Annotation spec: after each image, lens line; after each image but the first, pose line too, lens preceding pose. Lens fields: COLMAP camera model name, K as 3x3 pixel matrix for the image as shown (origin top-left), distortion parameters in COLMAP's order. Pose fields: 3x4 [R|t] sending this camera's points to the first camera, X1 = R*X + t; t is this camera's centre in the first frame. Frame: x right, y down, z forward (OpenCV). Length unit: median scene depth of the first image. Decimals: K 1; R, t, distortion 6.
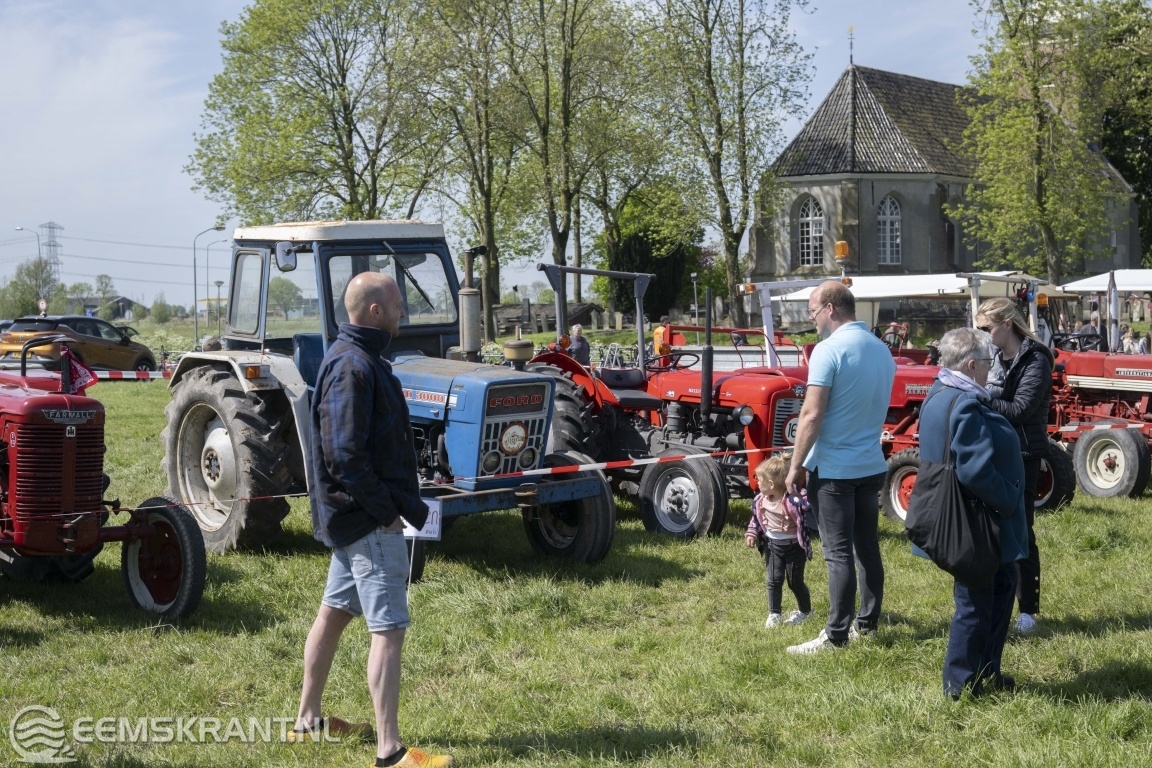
lens RADIAL K [[1904.0, 0, 574.8], [0, 1904.0, 385.1], [0, 0, 1]] dist [0.032930, 0.000000]
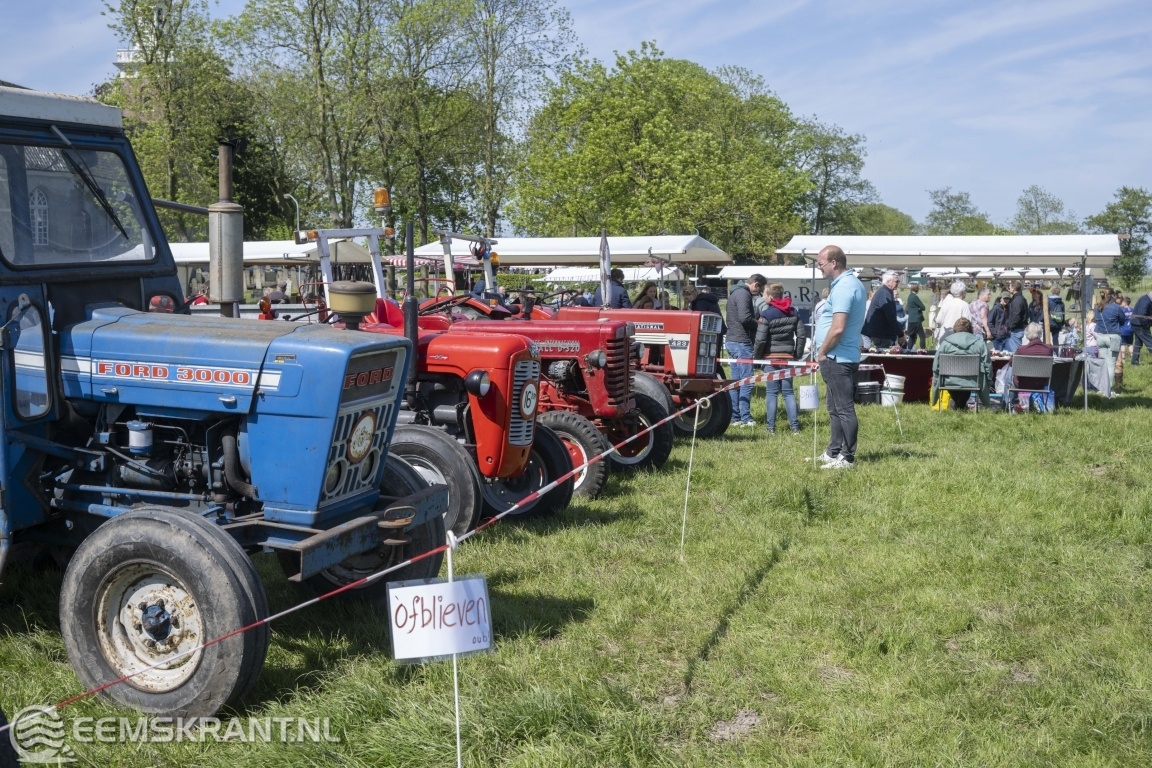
lens RADIAL K [[1396.8, 0, 608.8], [0, 1396.8, 400.1], [0, 0, 1]] dist [-0.008888, 0.000000]
pose [[0.838800, -0.042962, 0.542742, -0.214459], [0.019680, 0.998623, 0.048633, -0.005274], [-0.544084, -0.030112, 0.838490, 0.562150]]
